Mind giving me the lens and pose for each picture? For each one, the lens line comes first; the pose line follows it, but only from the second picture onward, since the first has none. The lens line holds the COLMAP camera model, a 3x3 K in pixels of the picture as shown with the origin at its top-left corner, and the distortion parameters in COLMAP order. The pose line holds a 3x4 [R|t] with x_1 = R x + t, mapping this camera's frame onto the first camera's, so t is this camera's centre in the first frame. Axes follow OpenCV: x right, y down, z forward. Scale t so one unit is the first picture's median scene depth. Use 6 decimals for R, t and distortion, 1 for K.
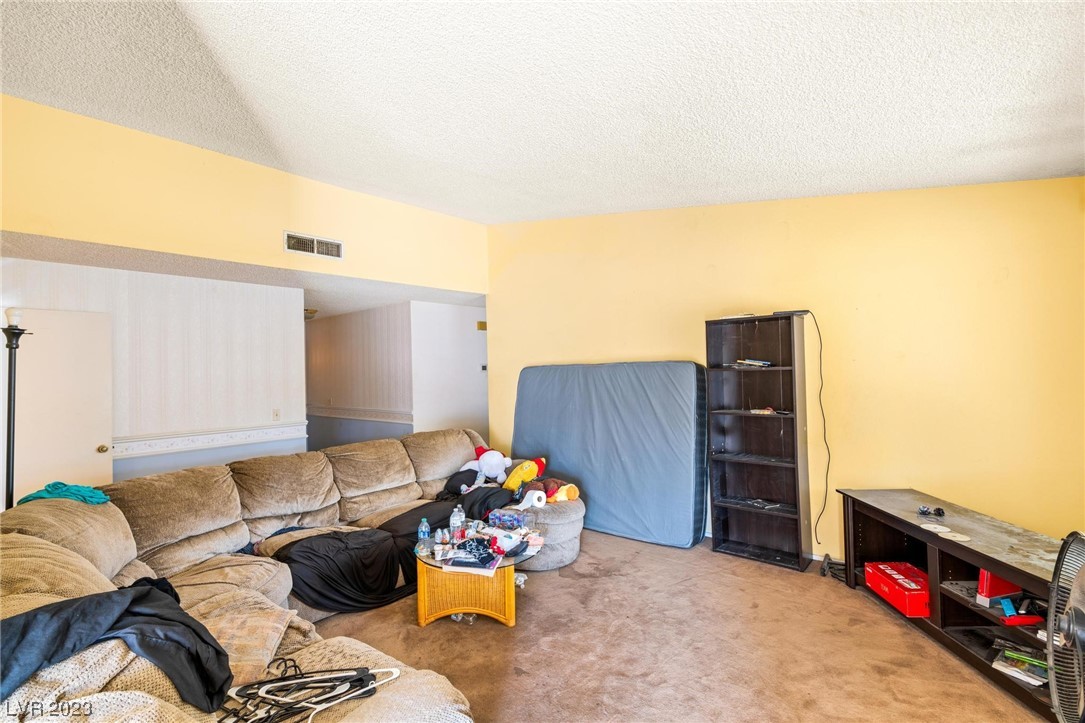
lens RADIAL K [[481.9, 0, 542.4], [0, 481.9, 367.5], [0, 0, 1]] dist [0.000892, 0.000197]
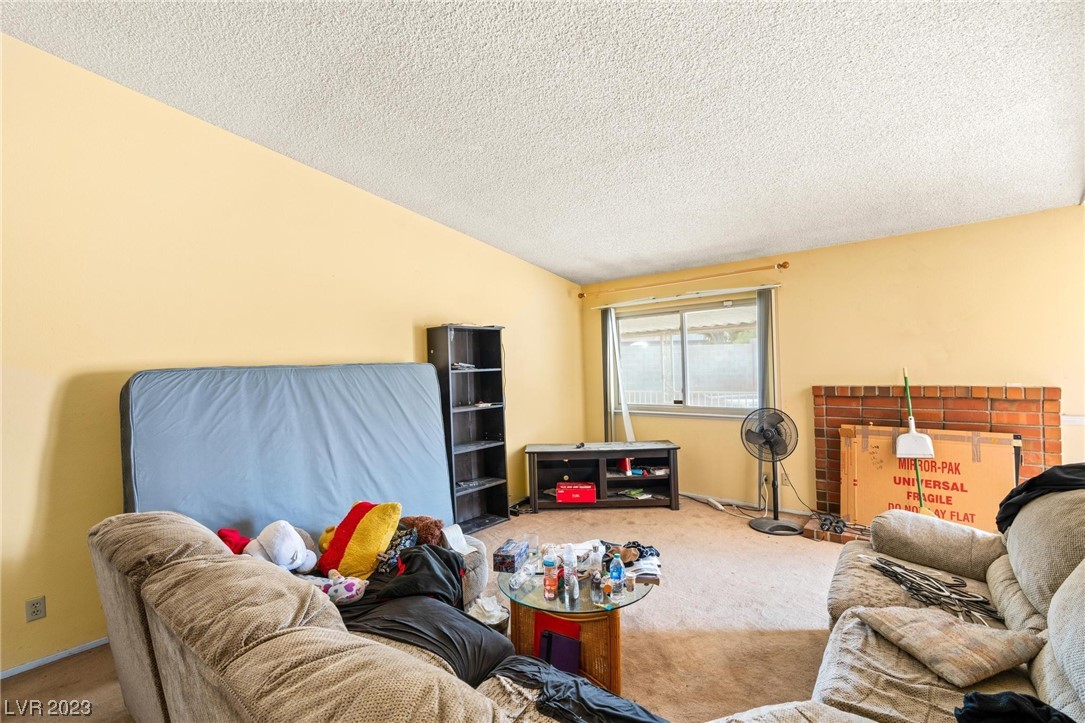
lens RADIAL K [[481.9, 0, 542.4], [0, 481.9, 367.5], [0, 0, 1]] dist [0.000892, 0.000197]
pose [[-0.008699, 0.019624, 0.999770, -0.773246], [0.023682, 0.999531, -0.019413, 0.023273], [-0.999682, 0.023507, -0.009159, 0.854062]]
